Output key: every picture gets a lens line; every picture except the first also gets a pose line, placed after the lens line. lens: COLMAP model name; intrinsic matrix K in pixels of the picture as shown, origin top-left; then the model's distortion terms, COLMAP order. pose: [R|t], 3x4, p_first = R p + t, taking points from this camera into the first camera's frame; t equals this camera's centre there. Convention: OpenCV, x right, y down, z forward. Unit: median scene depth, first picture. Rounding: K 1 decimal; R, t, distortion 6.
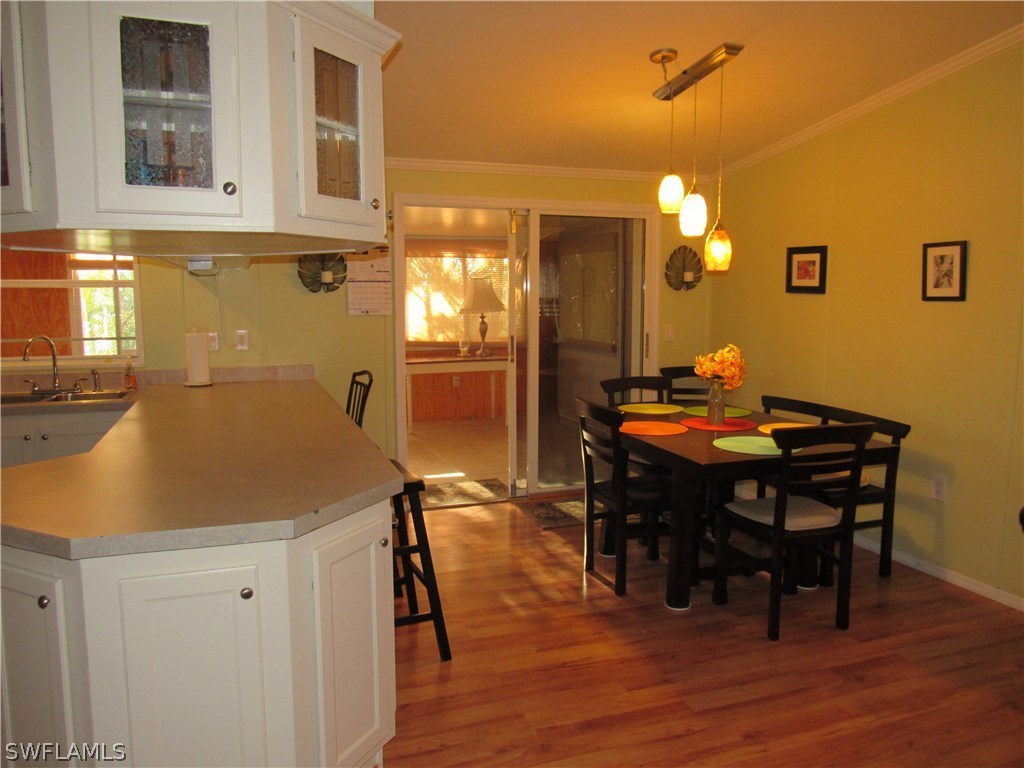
lens RADIAL K [[757.9, 0, 508.3], [0, 757.9, 383.6], [0, 0, 1]] dist [-0.033429, 0.009463]
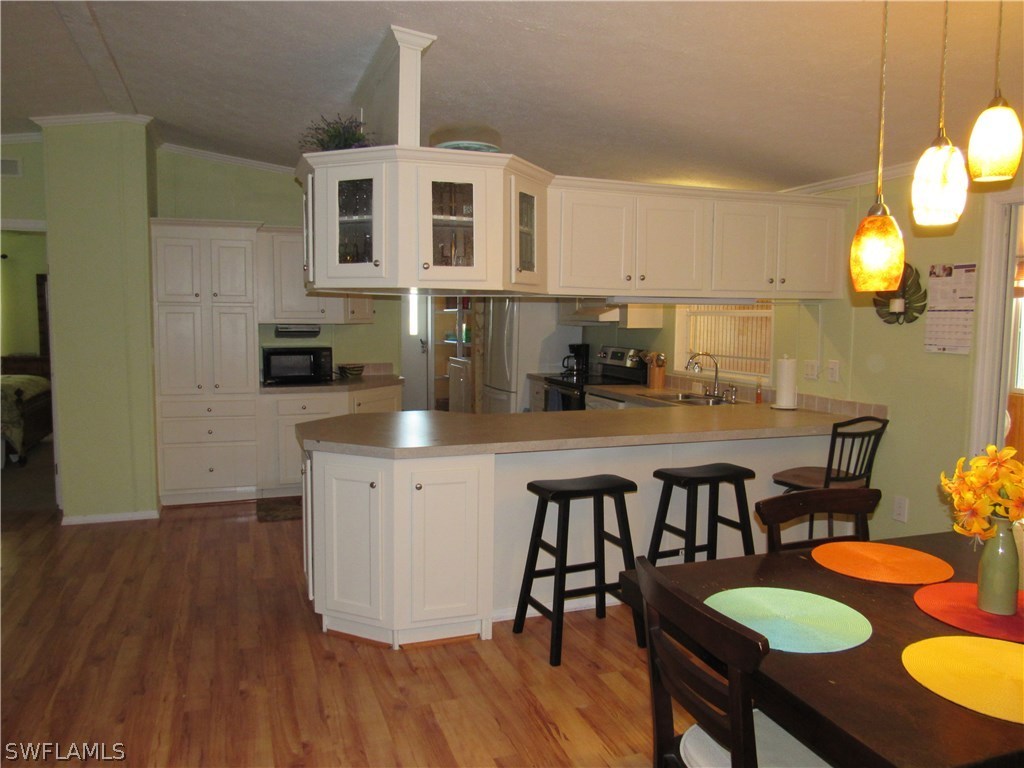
lens RADIAL K [[757.9, 0, 508.8], [0, 757.9, 381.5], [0, 0, 1]] dist [-0.033429, 0.009463]
pose [[0.008376, 0.091139, -0.995803, 0.758624], [-0.129014, 0.987613, 0.089304, -0.094170], [0.991607, 0.127724, 0.020030, 0.695915]]
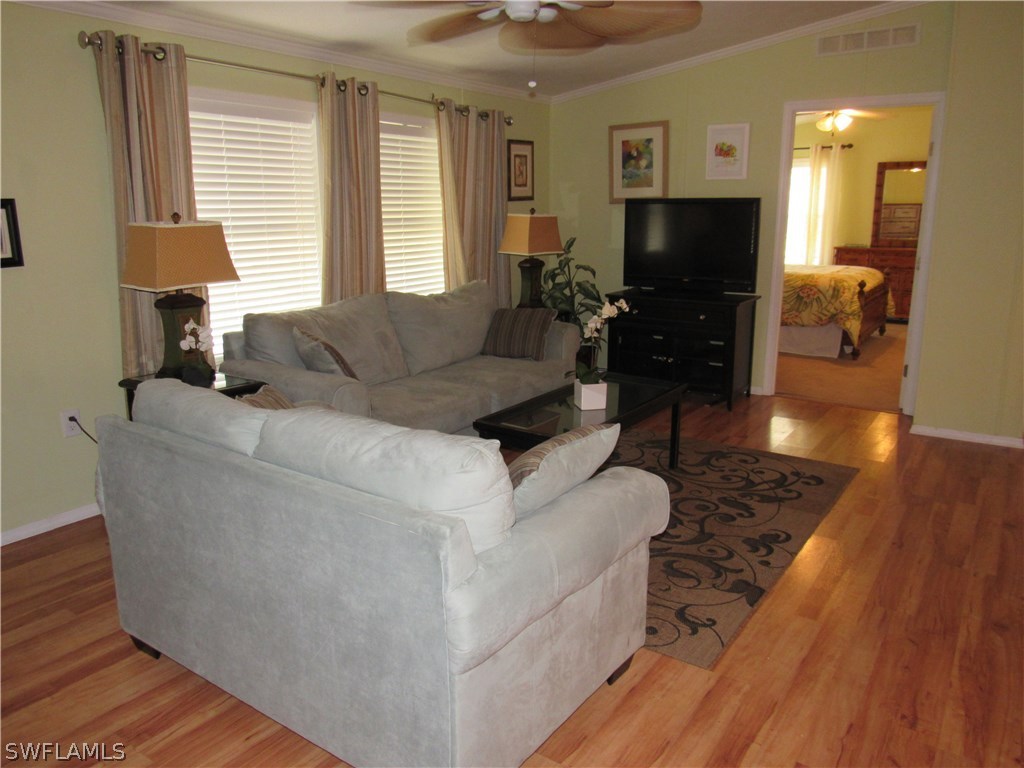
lens RADIAL K [[757.9, 0, 519.0], [0, 757.9, 379.7], [0, 0, 1]] dist [-0.033429, 0.009463]
pose [[-0.804322, 0.139109, -0.577680, 0.660167], [-0.064980, 0.945786, 0.318224, -0.051834], [0.590629, 0.293493, -0.751677, 0.478412]]
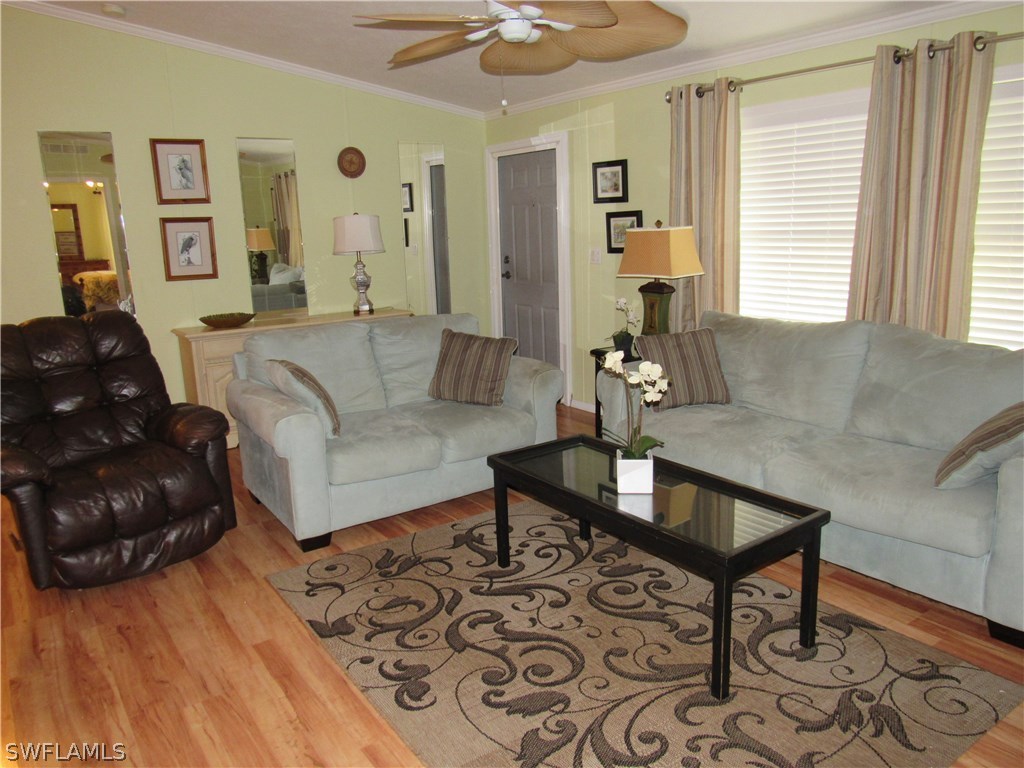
lens RADIAL K [[757.9, 0, 513.7], [0, 757.9, 378.9], [0, 0, 1]] dist [-0.033429, 0.009463]
pose [[-0.276940, -0.186444, 0.942625, -0.634288], [0.149595, 0.960668, 0.233963, -0.001255], [-0.949171, 0.205805, -0.238156, 0.060563]]
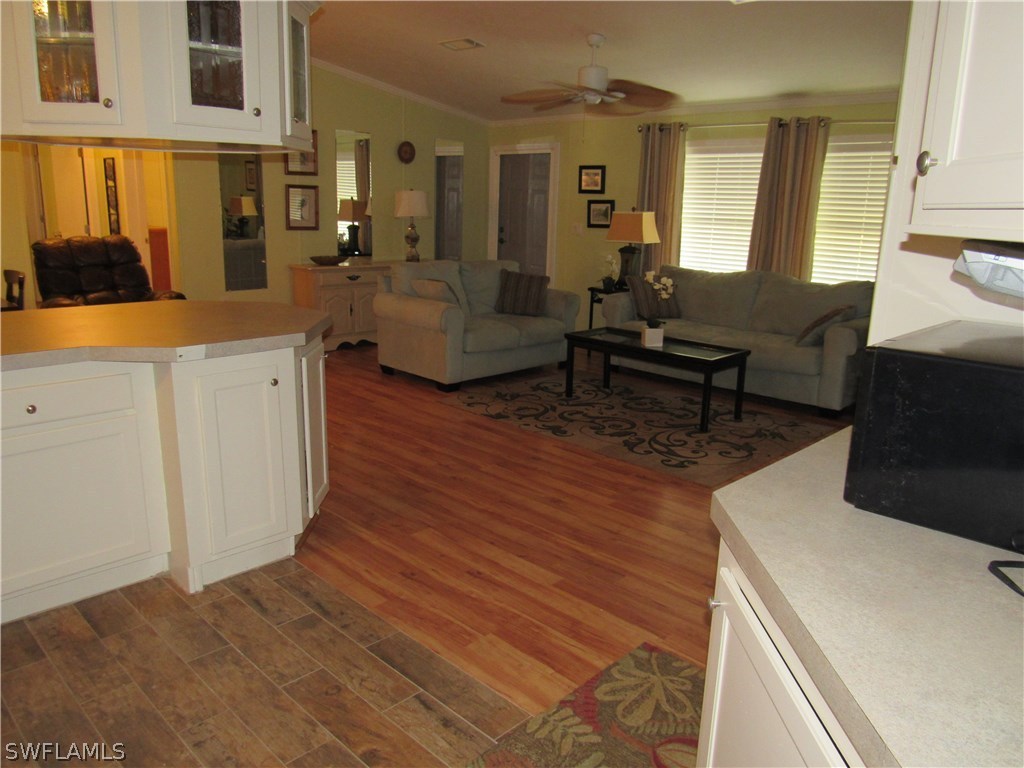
lens RADIAL K [[757.9, 0, 513.8], [0, 757.9, 380.8], [0, 0, 1]] dist [-0.033429, 0.009463]
pose [[-0.439569, -0.215451, 0.871986, -1.136896], [0.083226, 0.956860, 0.278376, -0.063762], [-0.894345, 0.194938, -0.402674, 0.617482]]
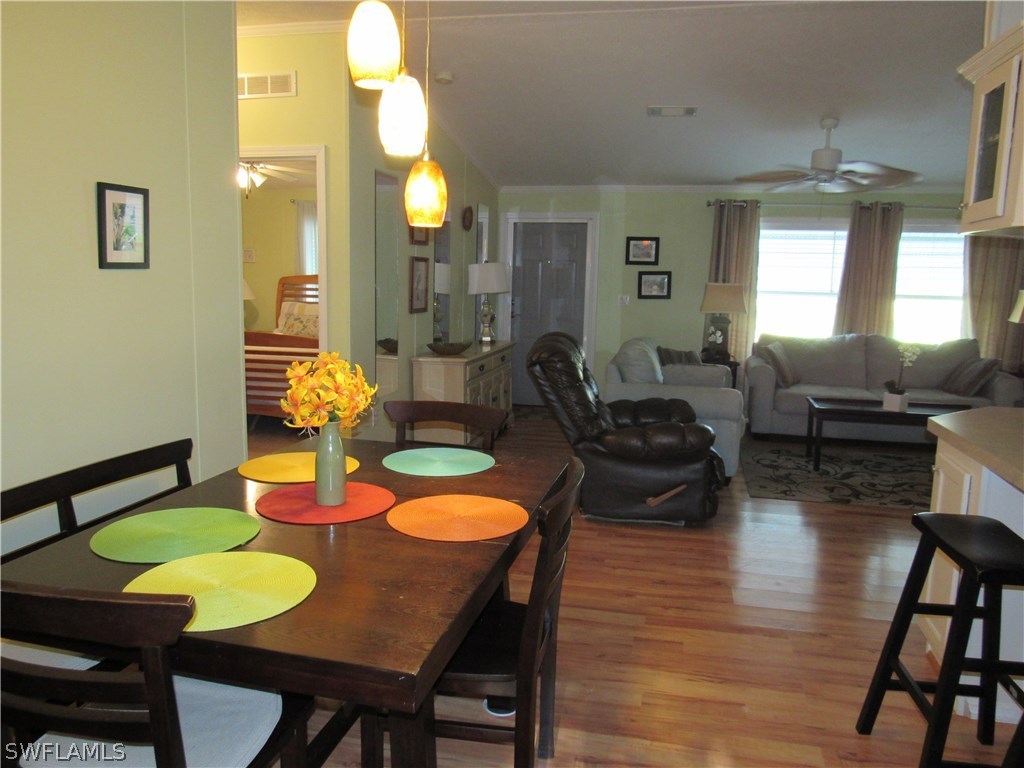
lens RADIAL K [[757.9, 0, 516.9], [0, 757.9, 389.0], [0, 0, 1]] dist [-0.033429, 0.009463]
pose [[-0.849961, -0.094180, 0.518359, -0.120012], [0.045123, 0.967263, 0.249731, -0.161937], [-0.524909, 0.235651, -0.817887, 1.423259]]
